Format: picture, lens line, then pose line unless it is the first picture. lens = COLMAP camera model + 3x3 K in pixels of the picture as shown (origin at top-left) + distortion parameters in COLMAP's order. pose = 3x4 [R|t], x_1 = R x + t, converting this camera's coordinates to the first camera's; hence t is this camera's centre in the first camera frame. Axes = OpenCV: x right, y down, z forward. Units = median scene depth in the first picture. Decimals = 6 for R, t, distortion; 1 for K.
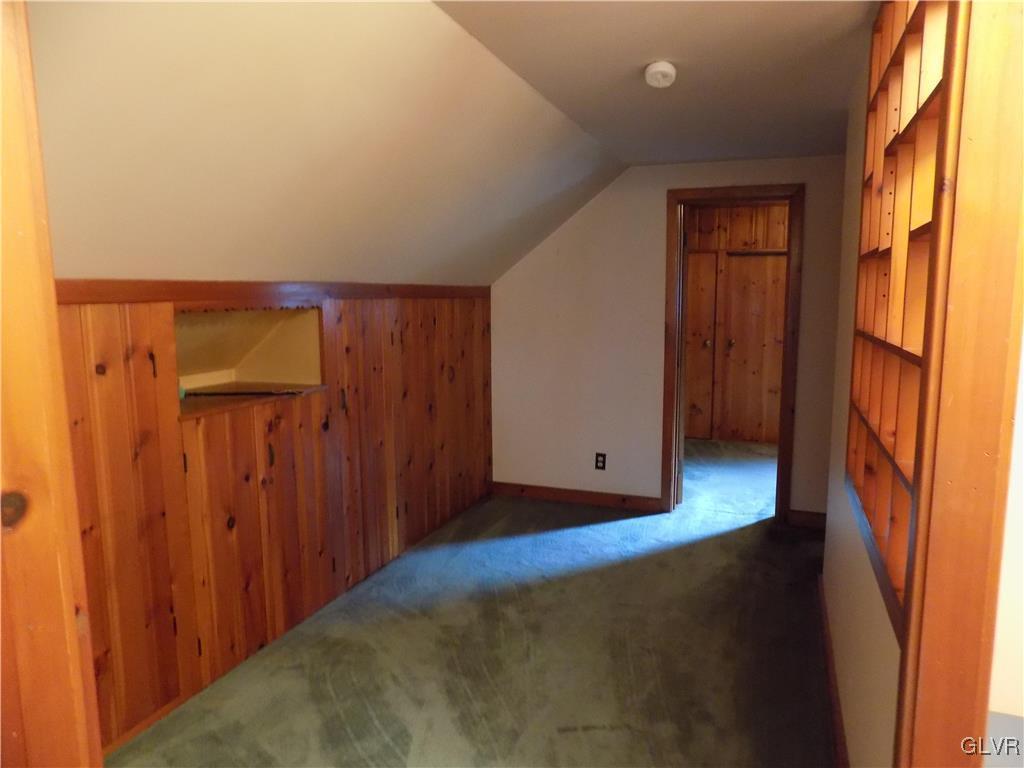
lens RADIAL K [[679.3, 0, 513.4], [0, 679.3, 383.7], [0, 0, 1]] dist [-0.051395, 0.016087]
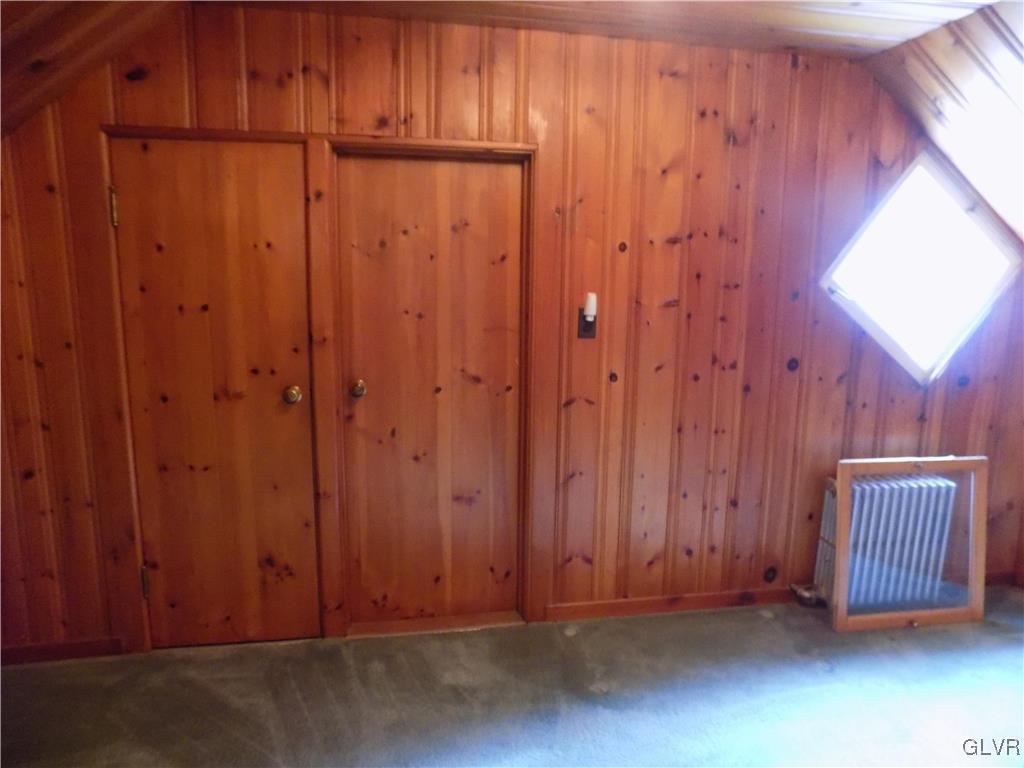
lens RADIAL K [[679.3, 0, 514.4], [0, 679.3, 384.1], [0, 0, 1]] dist [-0.051395, 0.016087]
pose [[0.849689, -0.072712, 0.522247, 0.198408], [0.047537, 0.996977, 0.061466, -0.081938], [-0.525138, -0.027401, 0.850576, 0.628518]]
